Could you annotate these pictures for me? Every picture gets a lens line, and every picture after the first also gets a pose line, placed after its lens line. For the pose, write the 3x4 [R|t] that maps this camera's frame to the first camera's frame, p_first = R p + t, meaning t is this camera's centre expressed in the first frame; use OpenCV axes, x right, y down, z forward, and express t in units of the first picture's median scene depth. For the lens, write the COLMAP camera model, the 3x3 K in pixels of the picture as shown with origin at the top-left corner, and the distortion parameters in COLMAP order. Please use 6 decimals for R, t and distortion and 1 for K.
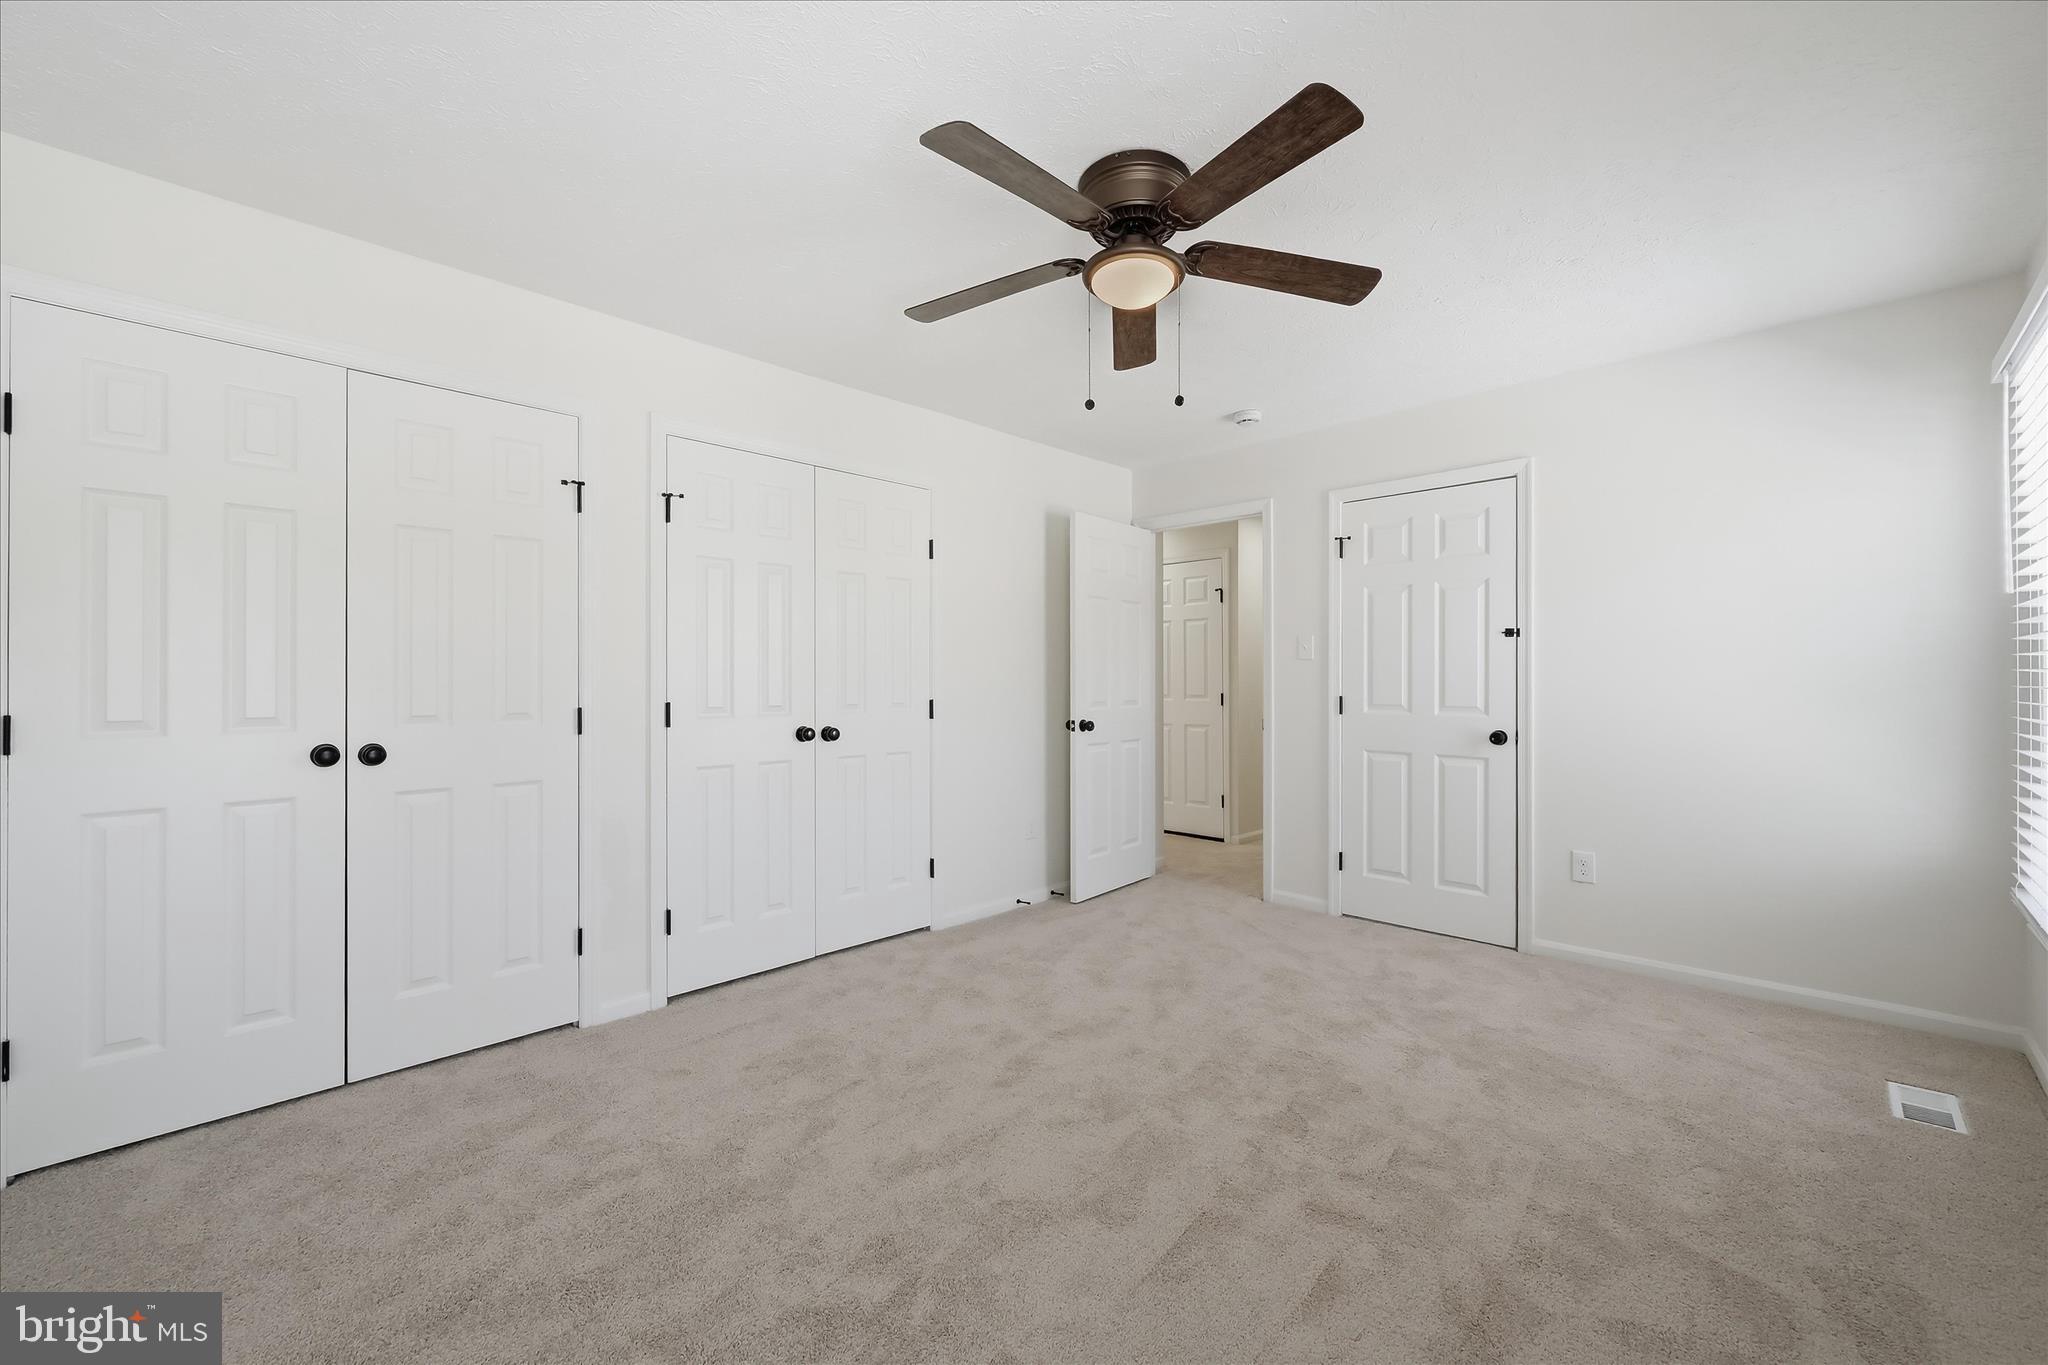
lens RADIAL K [[850.6, 0, 1024.0], [0, 850.6, 682.5], [0, 0, 1]] dist [-0.001377, -0.000139]
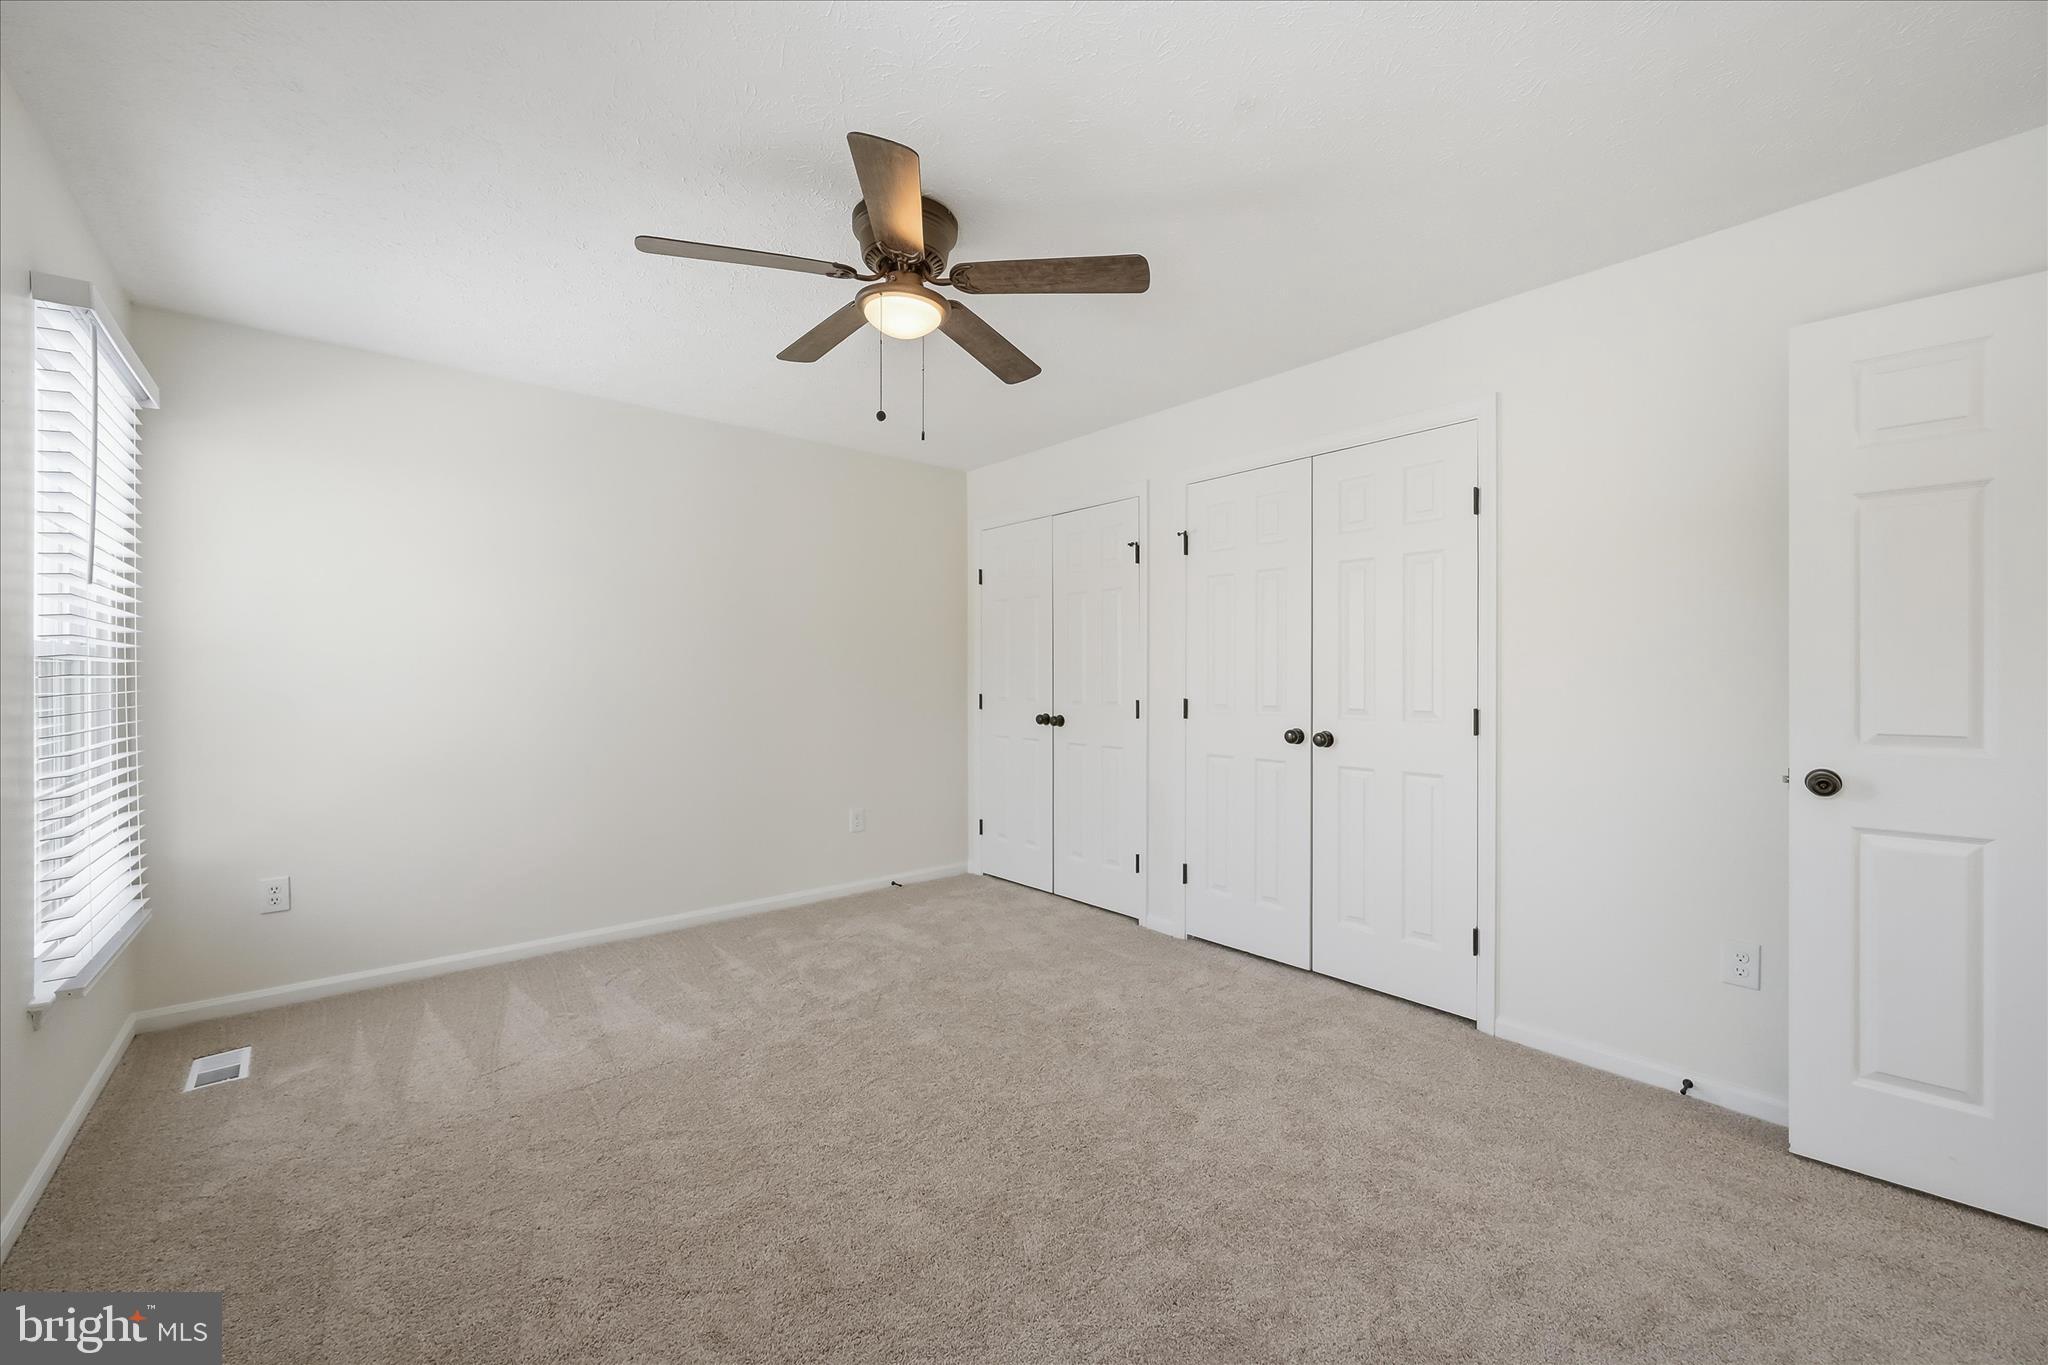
lens RADIAL K [[852.2, 0, 1036.4], [0, 852.2, 686.7], [0, 0, 1]] dist [-0.000583, -0.000017]
pose [[-0.125251, -0.002429, -0.992122, 0.863114], [-0.012870, 0.999917, -0.000823, 0.009212], [0.992042, 0.012666, -0.125272, 0.941281]]
